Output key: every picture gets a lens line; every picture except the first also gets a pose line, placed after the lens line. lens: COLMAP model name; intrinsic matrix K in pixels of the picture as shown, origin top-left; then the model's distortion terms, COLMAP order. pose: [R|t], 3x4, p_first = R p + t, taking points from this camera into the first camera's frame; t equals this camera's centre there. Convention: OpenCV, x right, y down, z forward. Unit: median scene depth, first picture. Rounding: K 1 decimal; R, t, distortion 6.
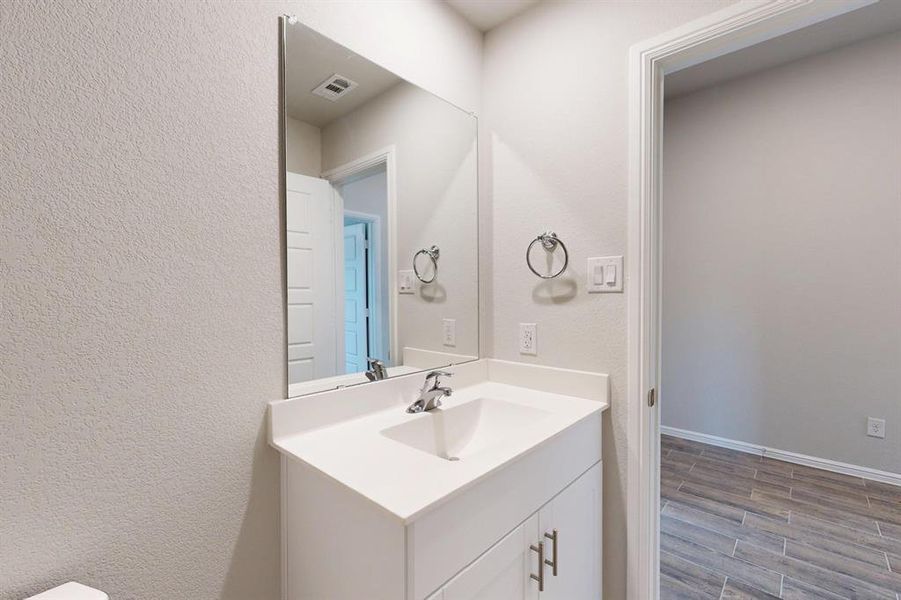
lens RADIAL K [[392.6, 0, 448.8], [0, 392.6, 301.6], [0, 0, 1]] dist [0.003635, -0.000226]
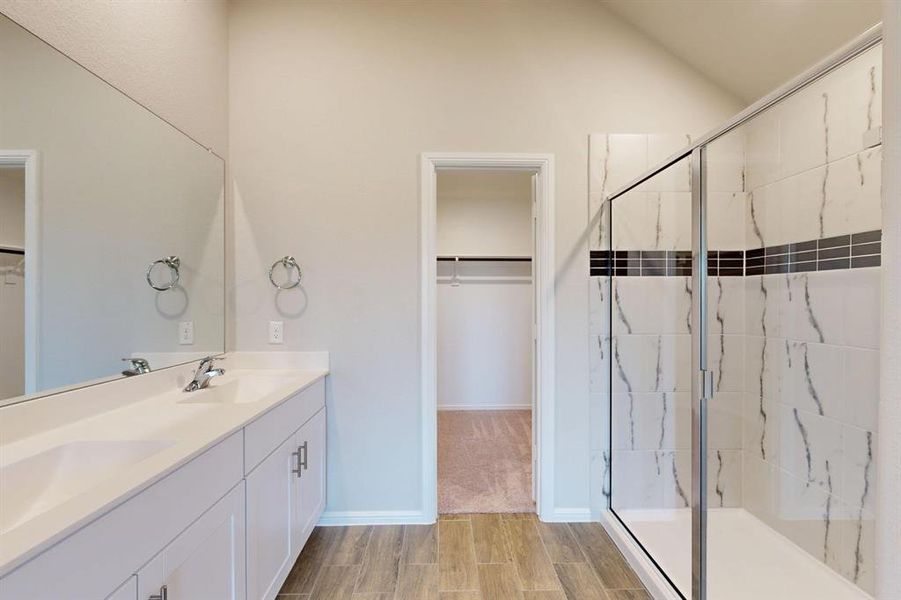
lens RADIAL K [[392.6, 0, 447.9], [0, 392.6, 302.3], [0, 0, 1]] dist [0.003635, -0.000226]
pose [[0.732241, -0.000022, 0.681046, -0.347564], [0.007583, 0.999938, -0.008121, 0.007806], [-0.681004, 0.011111, 0.732196, -0.518955]]
